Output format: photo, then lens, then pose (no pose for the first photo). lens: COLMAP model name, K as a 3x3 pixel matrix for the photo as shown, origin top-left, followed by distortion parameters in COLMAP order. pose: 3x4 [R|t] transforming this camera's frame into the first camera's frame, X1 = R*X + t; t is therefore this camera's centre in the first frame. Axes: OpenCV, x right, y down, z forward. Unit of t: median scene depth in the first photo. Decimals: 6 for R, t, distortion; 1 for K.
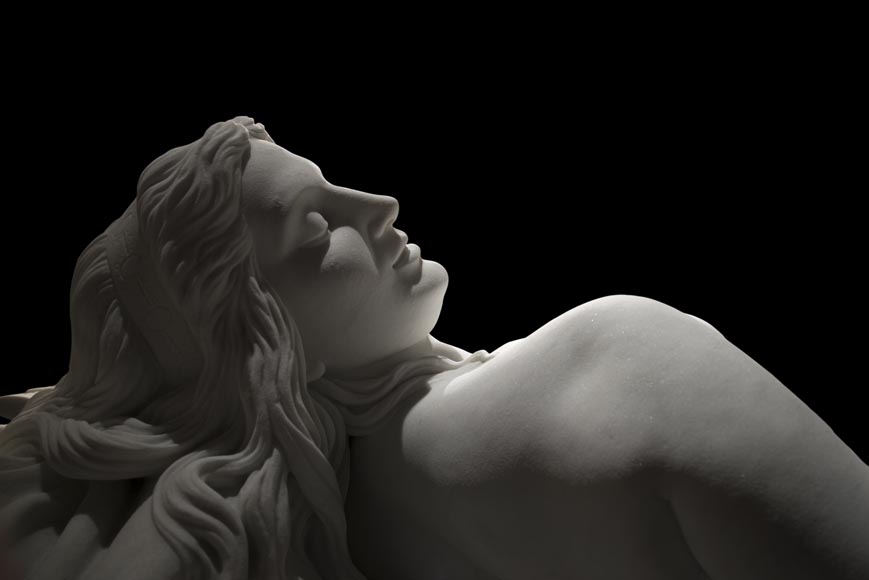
lens RADIAL K [[594.7, 0, 436.3], [0, 594.7, 309.5], [0, 0, 1]] dist [-0.047079, 0.000375]
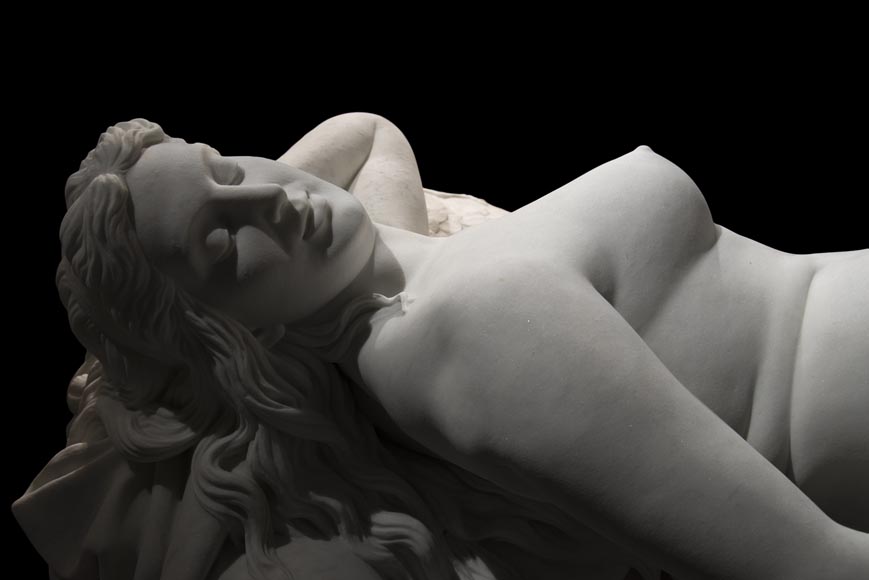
lens RADIAL K [[948.8, 0, 434.5], [0, 948.8, 290.0], [0, 0, 1]] dist [0.235747, 0.006368]
pose [[0.916867, -0.132952, -0.376403, 0.907977], [0.336360, 0.765095, 0.549082, -1.009191], [0.214982, -0.630042, 0.746210, -0.334909]]
